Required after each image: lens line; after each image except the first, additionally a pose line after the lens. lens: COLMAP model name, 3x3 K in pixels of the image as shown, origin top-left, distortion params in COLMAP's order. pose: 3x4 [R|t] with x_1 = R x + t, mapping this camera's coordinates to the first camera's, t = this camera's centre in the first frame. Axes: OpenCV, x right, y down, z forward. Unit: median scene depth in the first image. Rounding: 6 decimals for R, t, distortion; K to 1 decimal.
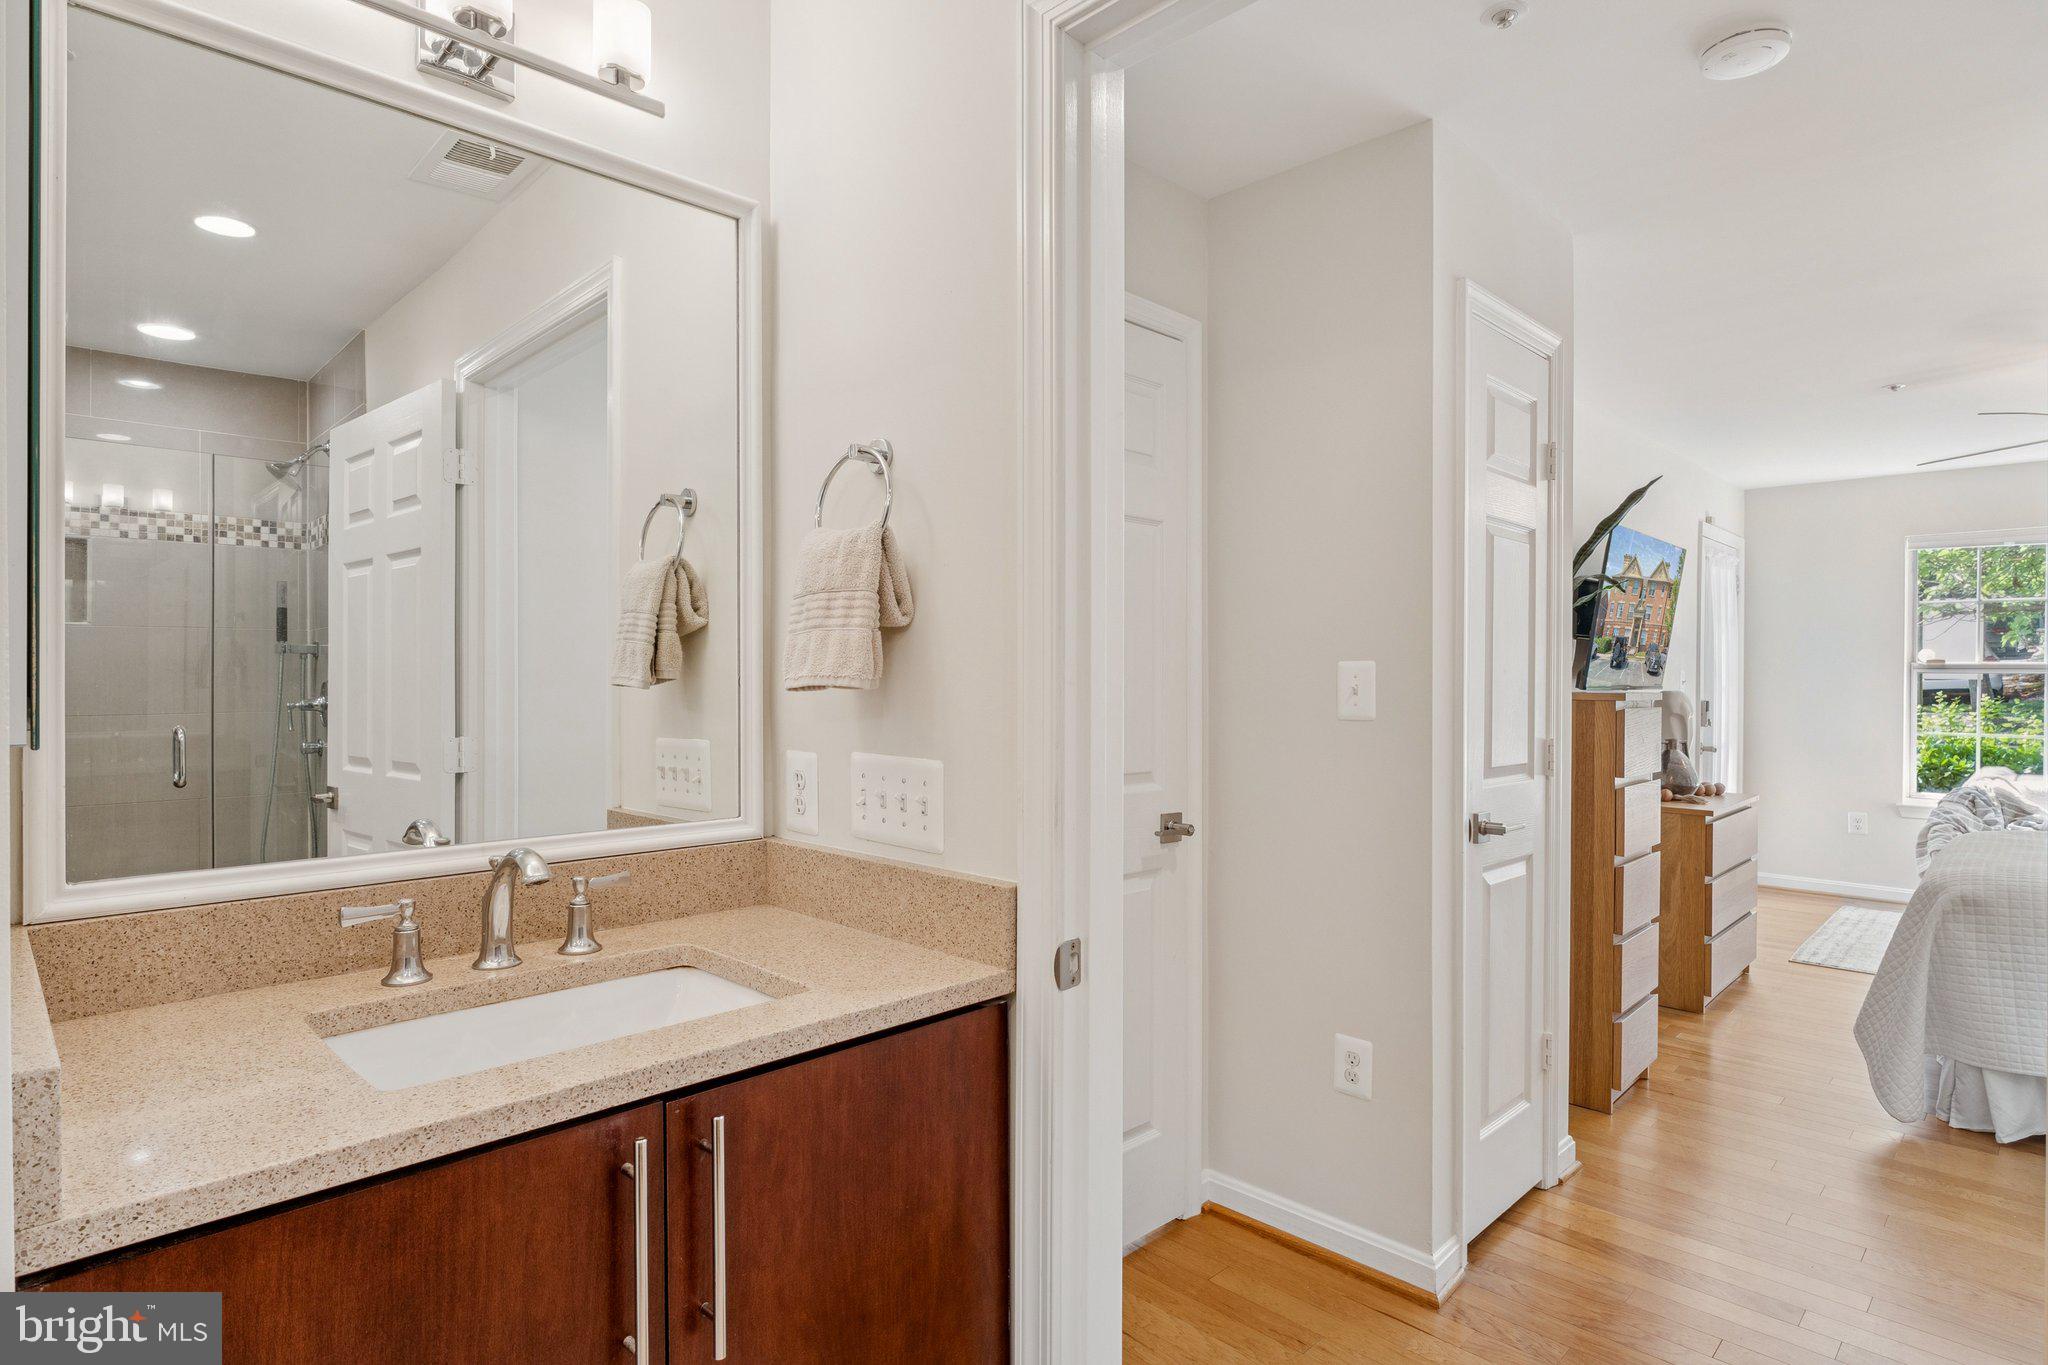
lens RADIAL K [[1069.7, 0, 1026.6], [0, 1069.7, 674.3], [0, 0, 1]] dist [-0.003782, -0.000606]
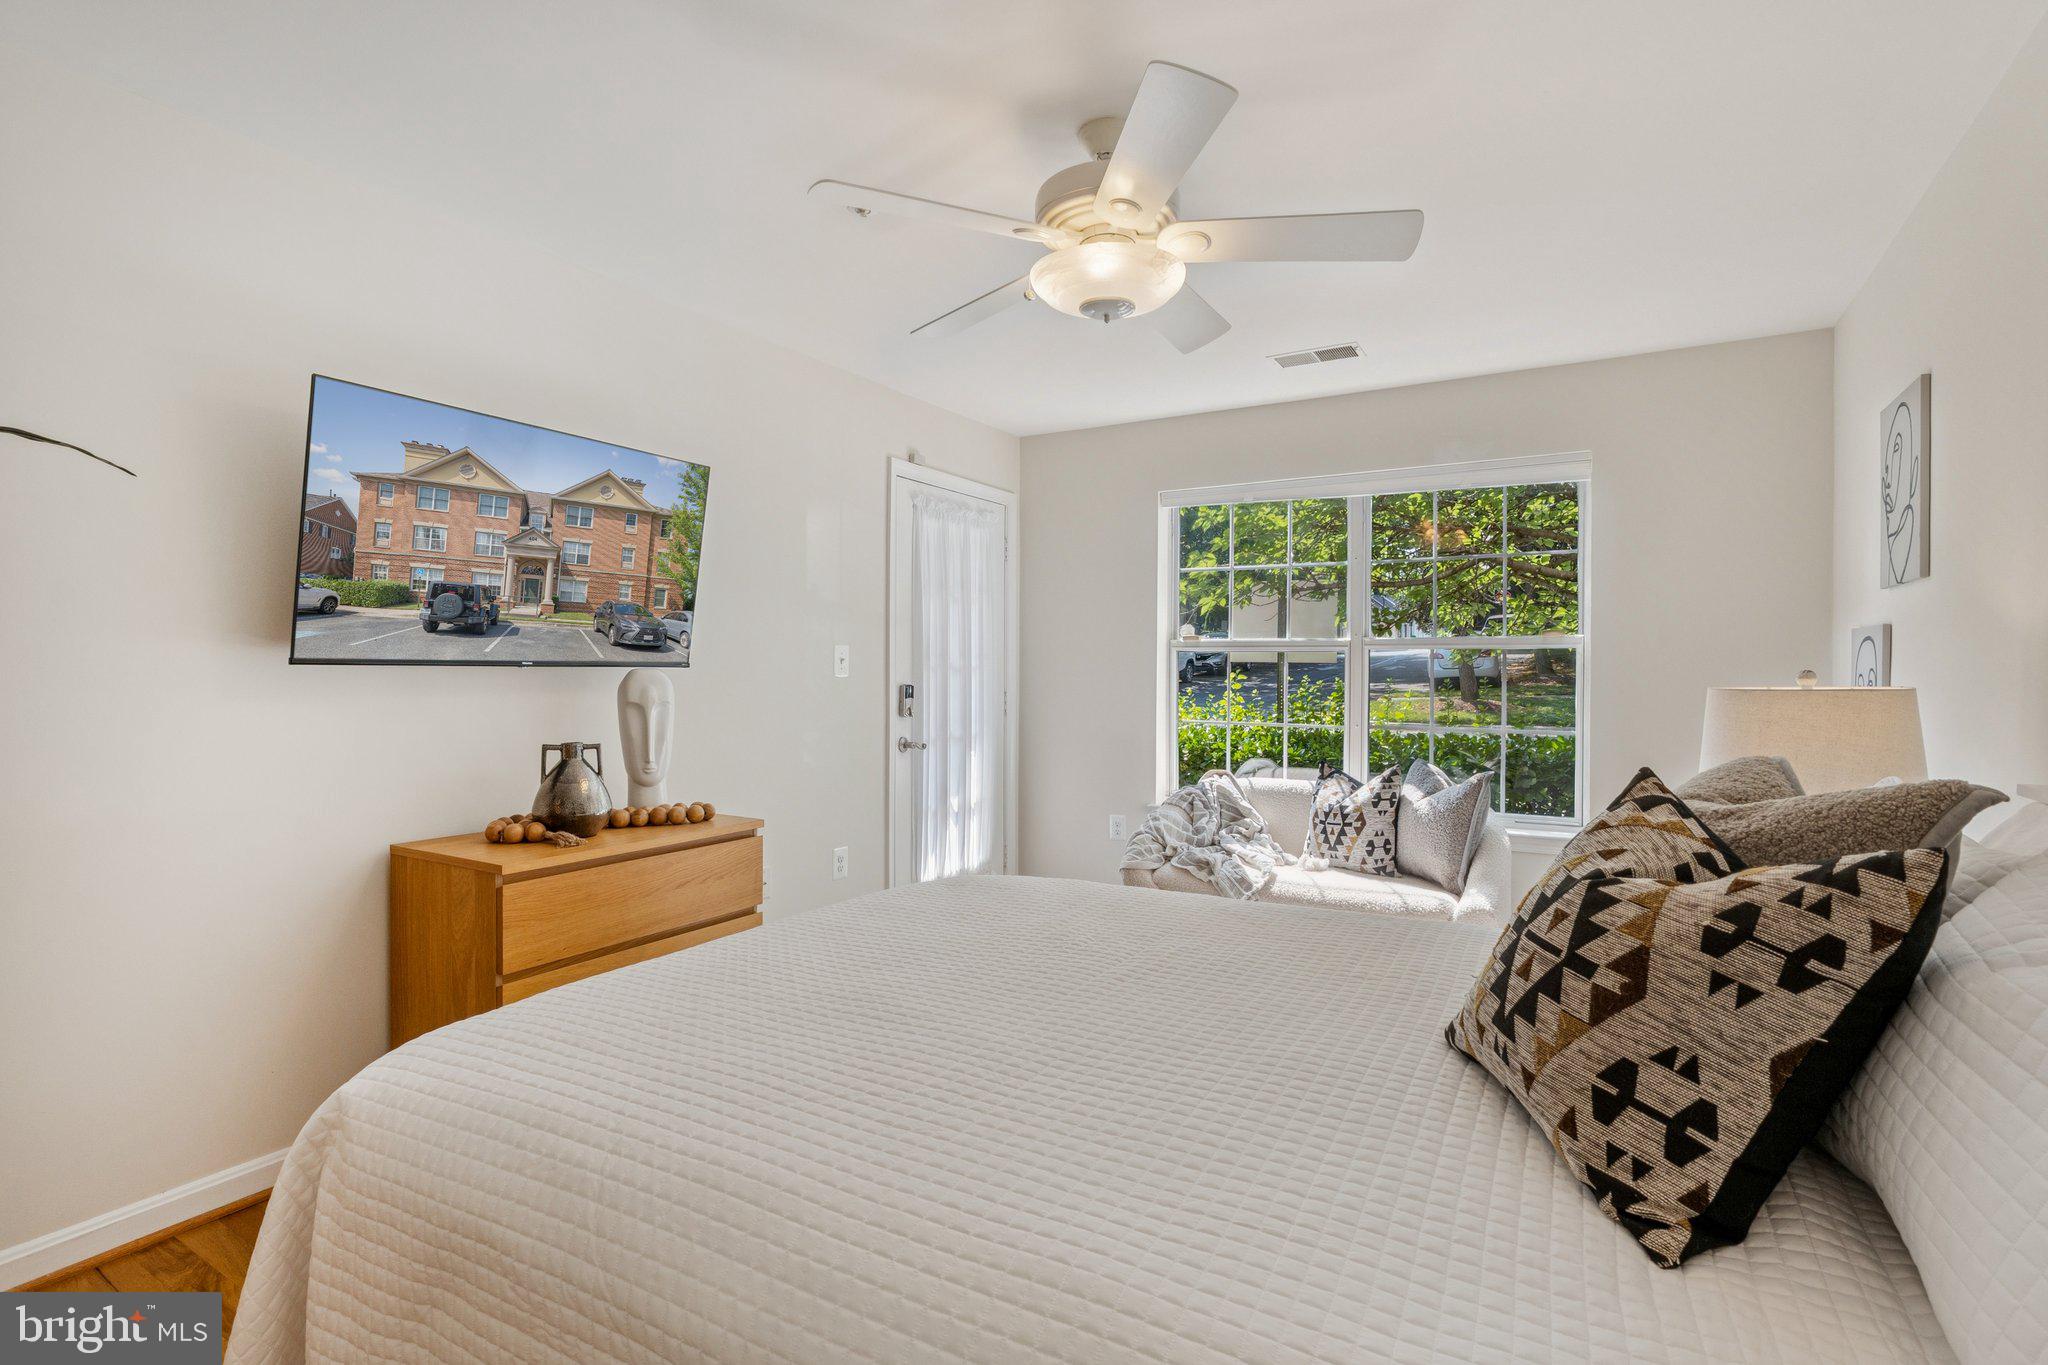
lens RADIAL K [[979.0, 0, 1024.0], [0, 979.0, 682.5], [0, 0, 1]] dist [-0.001428, -0.000679]
pose [[0.967456, -0.004353, 0.253001, 0.641117], [0.000807, 0.999900, 0.014120, 0.015205], [-0.253038, -0.013456, 0.967363, 0.330594]]
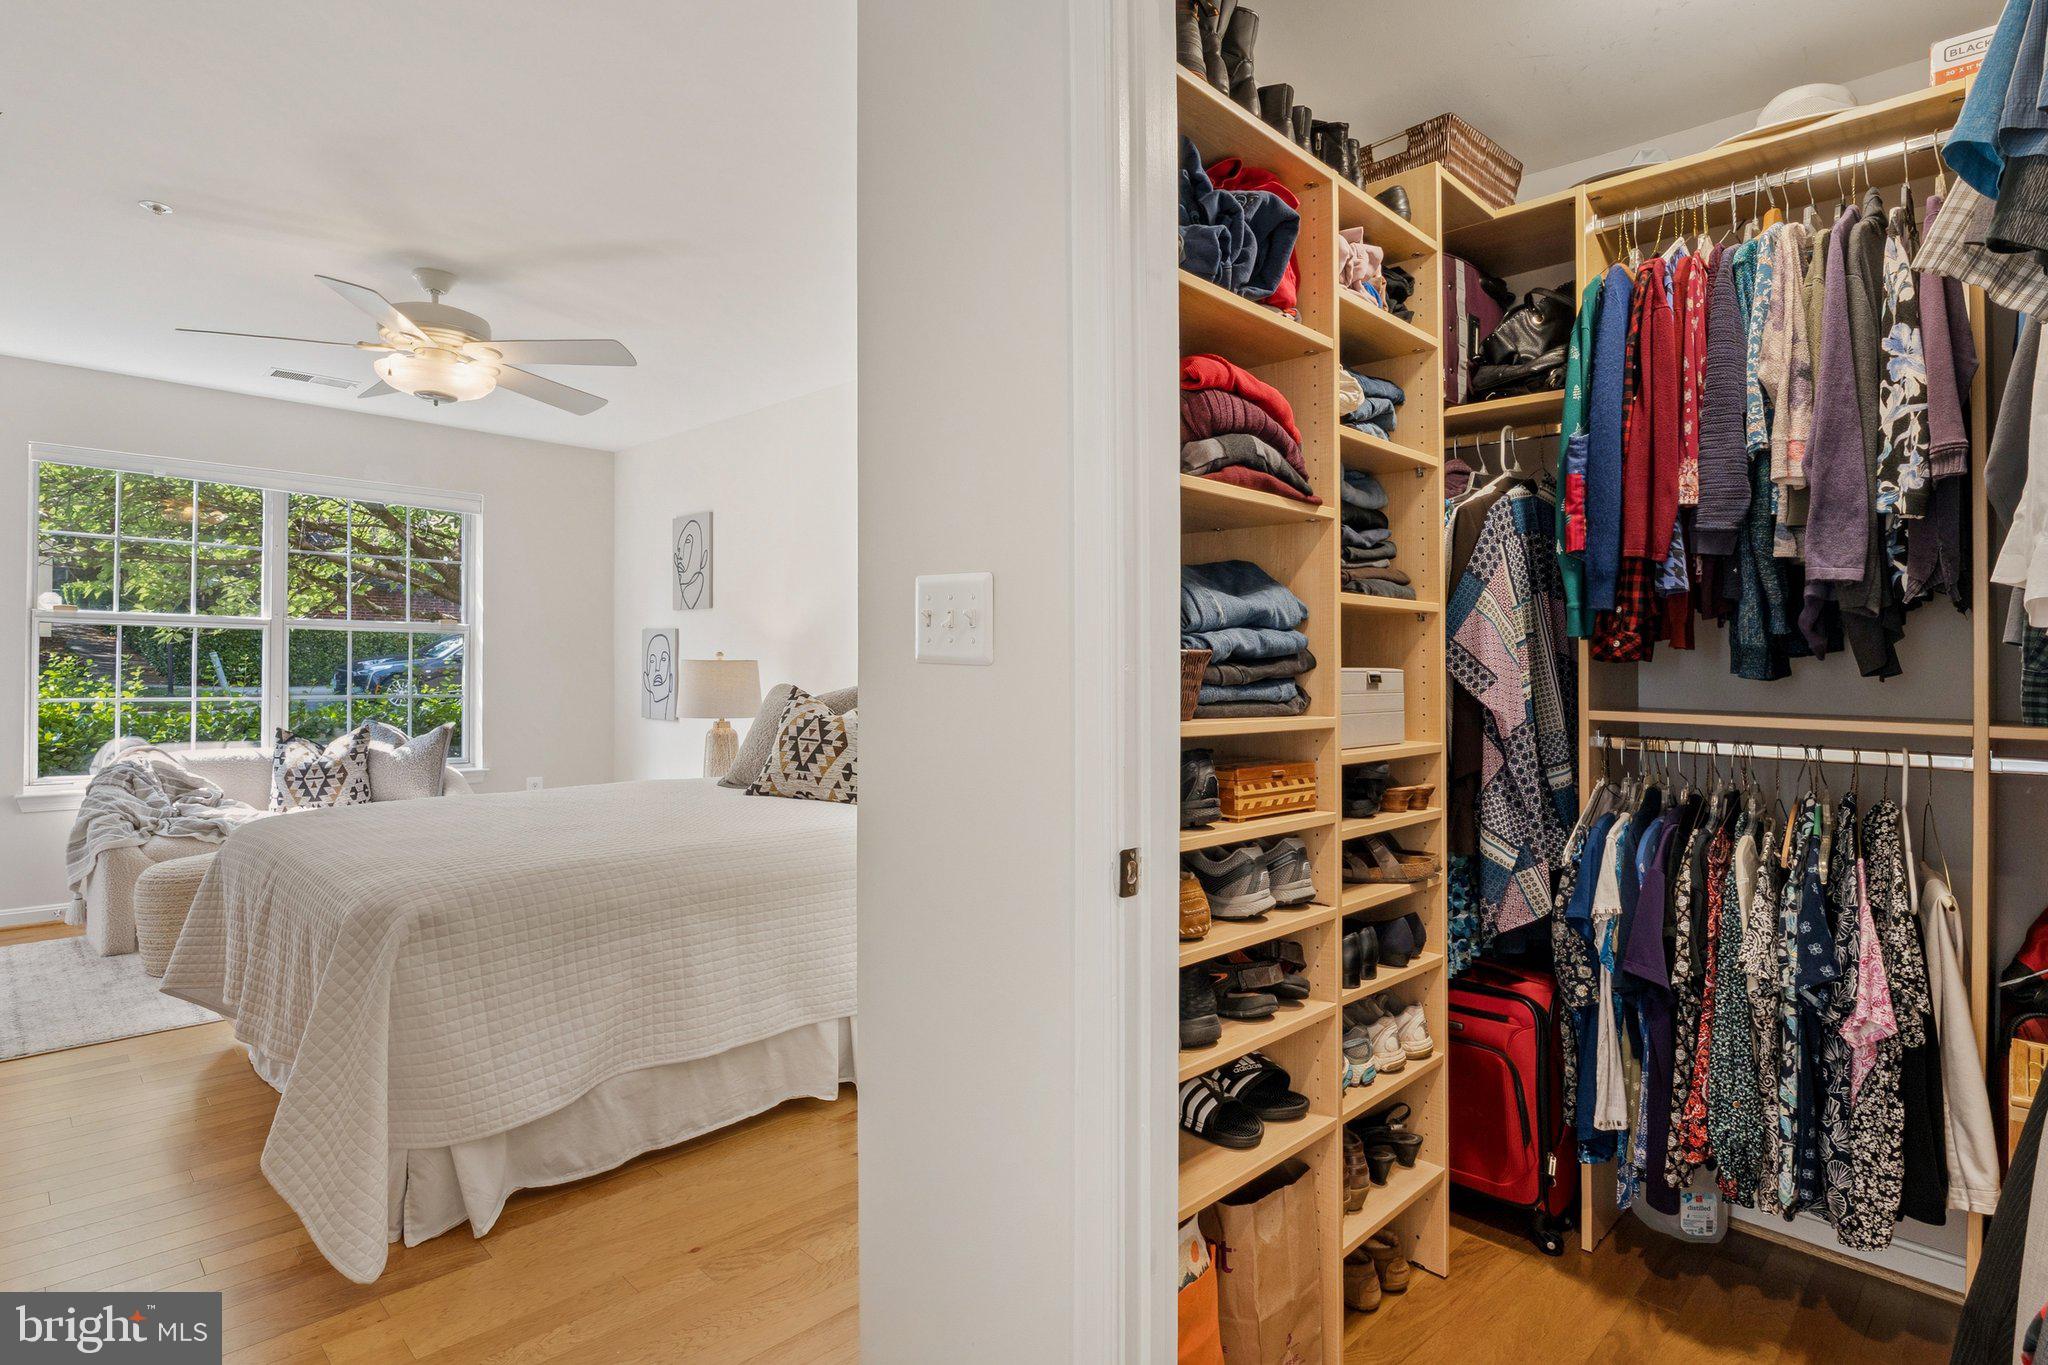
lens RADIAL K [[1041.8, 0, 1019.1], [0, 1041.8, 678.5], [0, 0, 1]] dist [-0.000281, 0.001132]
pose [[0.005774, -0.018585, 0.999811, 0.114140], [-0.014587, 0.999719, 0.018667, 0.018856], [-0.999877, -0.014692, 0.005501, 0.363458]]
